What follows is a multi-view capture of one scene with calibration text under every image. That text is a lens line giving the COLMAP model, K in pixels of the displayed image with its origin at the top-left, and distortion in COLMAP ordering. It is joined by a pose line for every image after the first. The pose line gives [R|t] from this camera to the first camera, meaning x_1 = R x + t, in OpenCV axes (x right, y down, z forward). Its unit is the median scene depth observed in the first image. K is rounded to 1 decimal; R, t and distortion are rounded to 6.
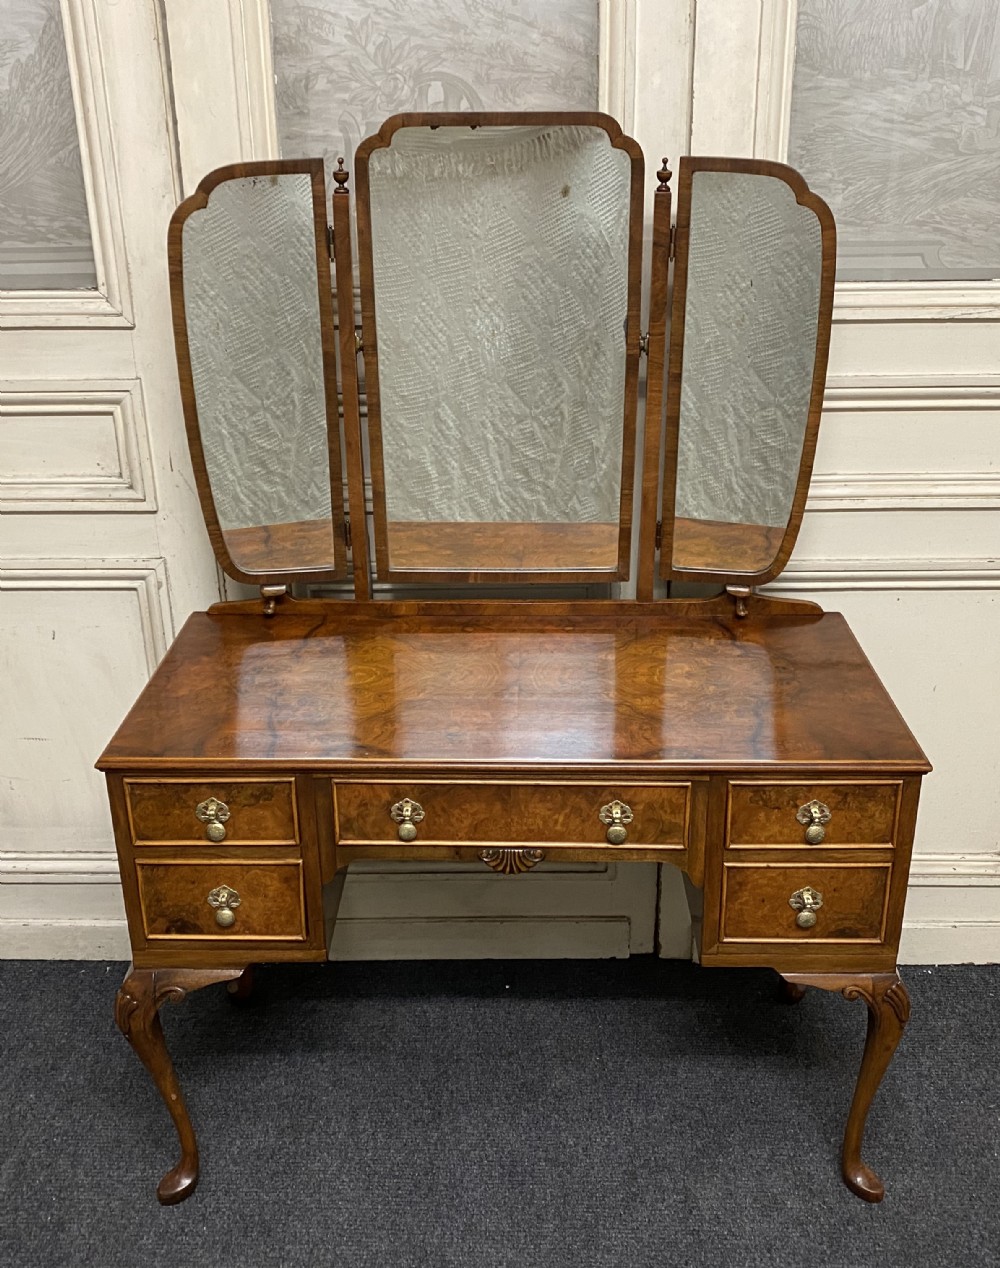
lens RADIAL K [[1303.8, 0, 514.6], [0, 1303.8, 635.4], [0, 0, 1]] dist [0.013593, 0.000000]
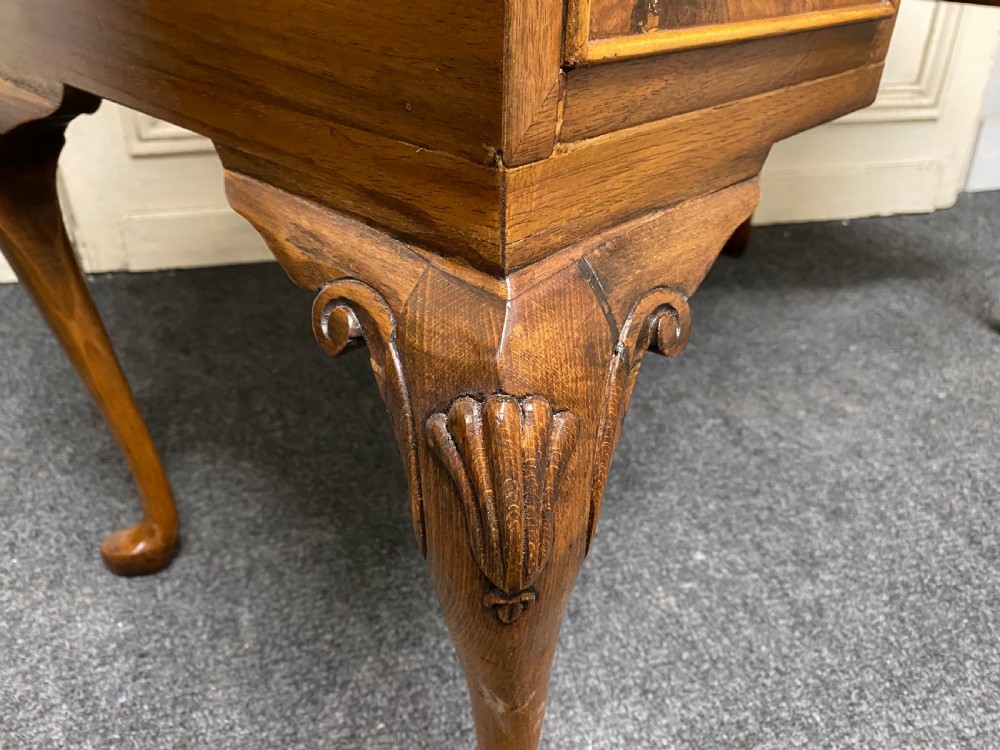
lens RADIAL K [[821.4, 0, 505.1], [0, 821.4, 374.1], [0, 0, 1]] dist [0.043614, -0.073526]
pose [[0.963449, -0.110340, 0.244115, -0.104609], [0.079587, 0.987987, 0.132464, 0.337015], [-0.255798, -0.108194, 0.960657, 0.591247]]
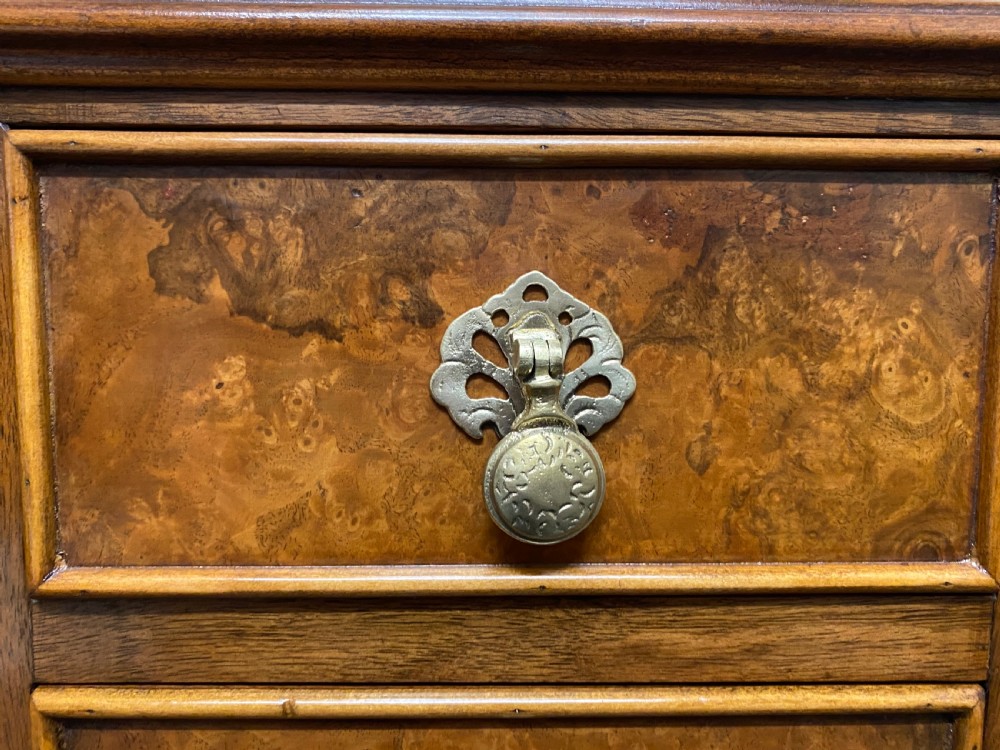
lens RADIAL K [[821.4, 0, 496.2], [0, 821.4, 370.9], [0, 0, 1]] dist [0.043614, -0.073526]
pose [[0.998798, 0.019987, 0.044746, 0.193423], [-0.005352, 0.952076, -0.305813, 0.149807], [-0.048714, 0.305206, 0.951039, 0.788356]]
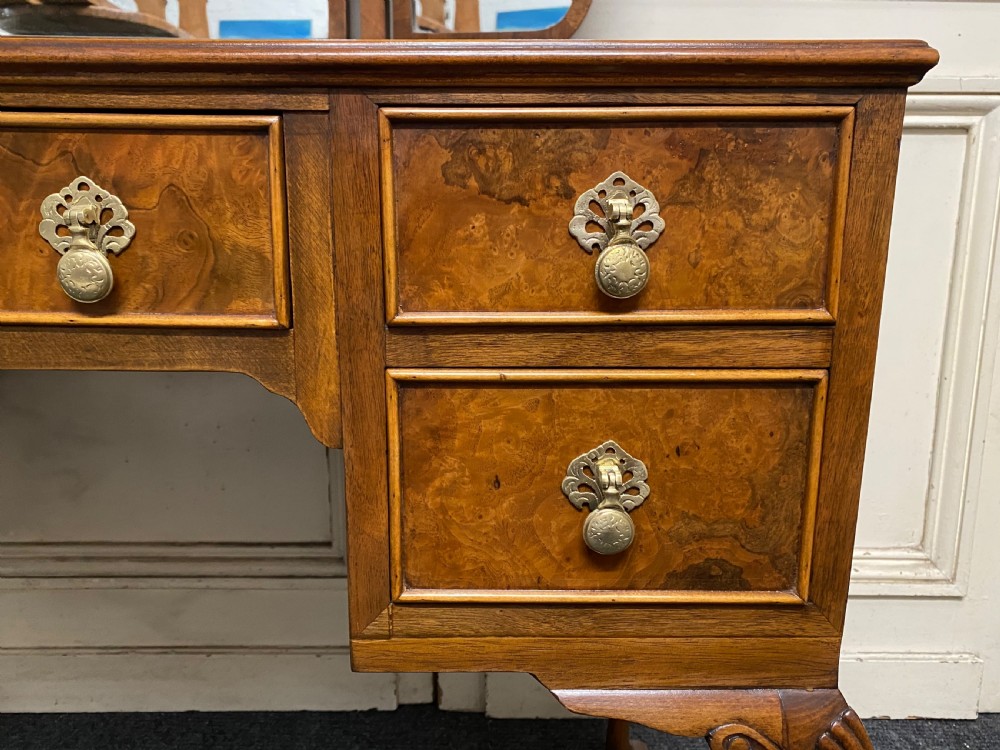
lens RADIAL K [[821.4, 0, 496.0], [0, 821.4, 374.4], [0, 0, 1]] dist [0.043614, -0.073526]
pose [[0.999728, 0.010513, 0.020812, 0.167864], [-0.006444, 0.982395, -0.186706, 0.197219], [-0.022409, 0.186521, 0.982195, 0.685029]]
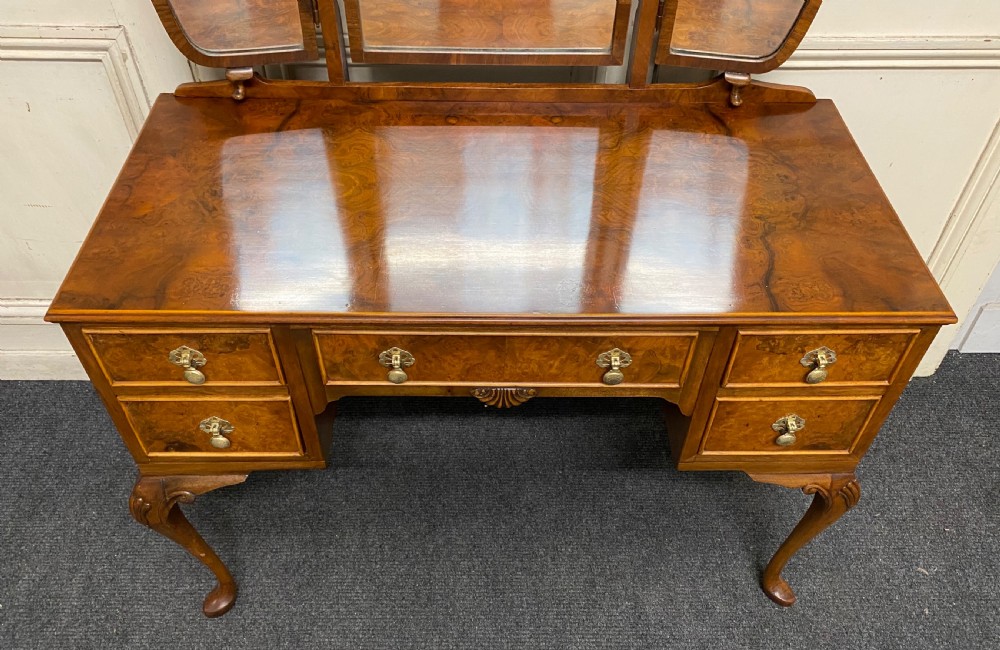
lens RADIAL K [[808.5, 0, 500.8], [0, 808.5, 378.8], [0, 0, 1]] dist [0.025762, -0.032088]
pose [[0.999152, -0.008789, 0.040232, -0.026327], [-0.008830, 0.908507, 0.417776, -0.086144], [-0.040223, -0.417777, 0.907659, 0.402483]]
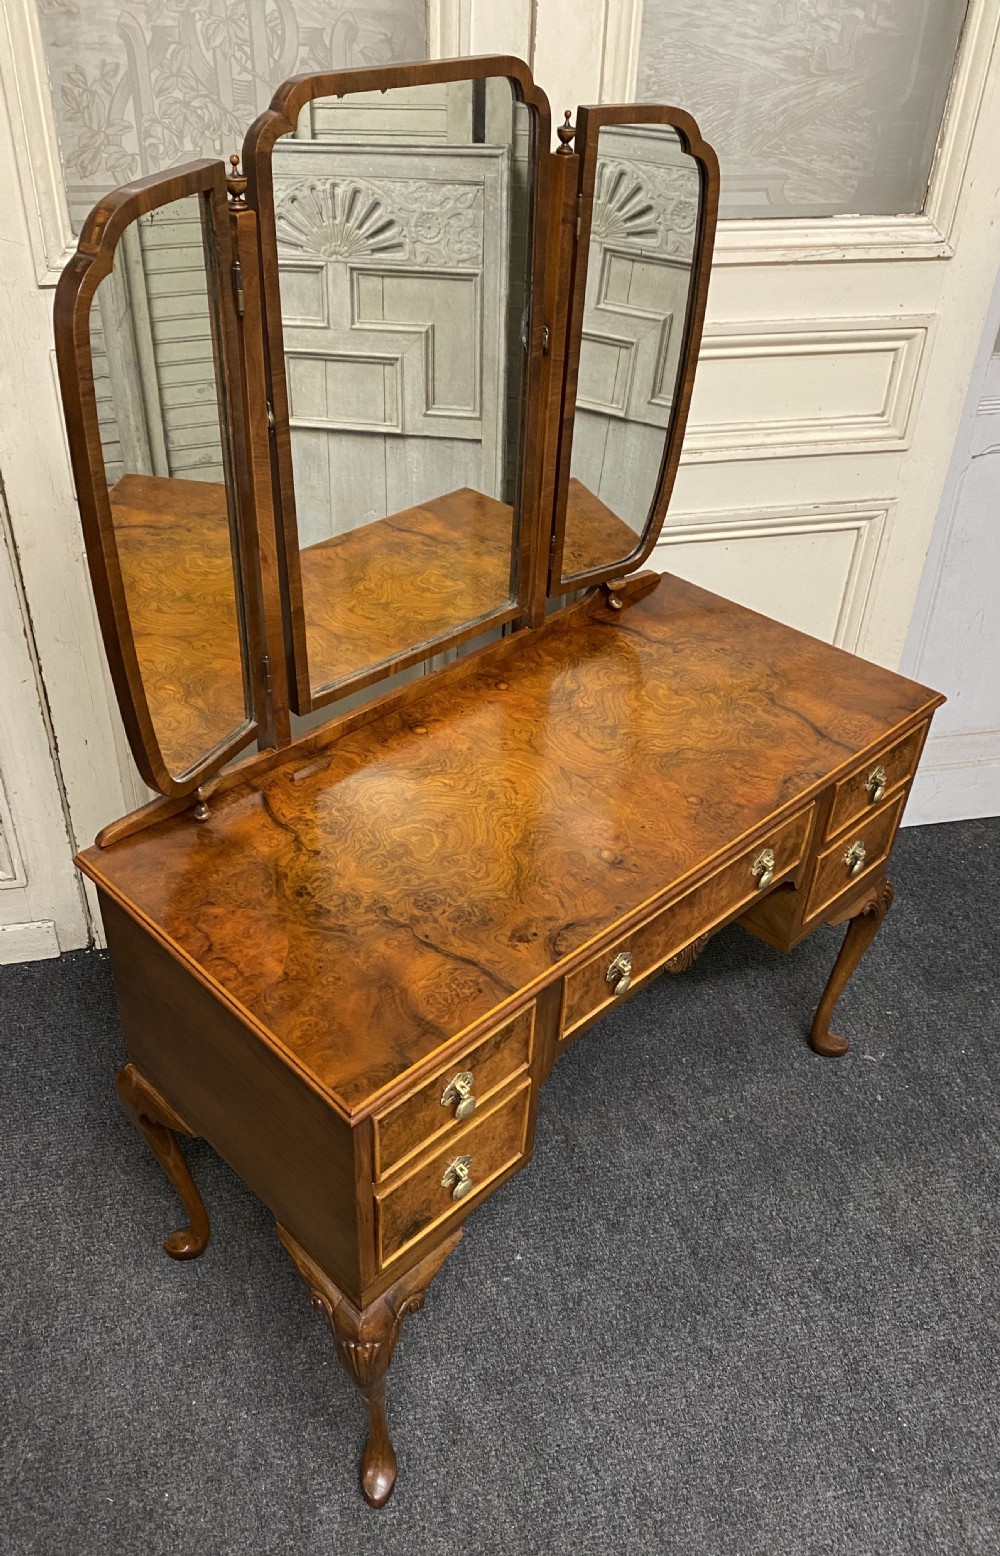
lens RADIAL K [[1261.7, 0, 470.9], [0, 1261.7, 761.9], [0, 0, 1]] dist [0.003980, 0.033604]
pose [[0.974791, -0.099137, 0.199884, -0.124769], [0.052557, 0.972682, 0.226115, -0.111670], [-0.216840, -0.209910, 0.953372, 0.092103]]
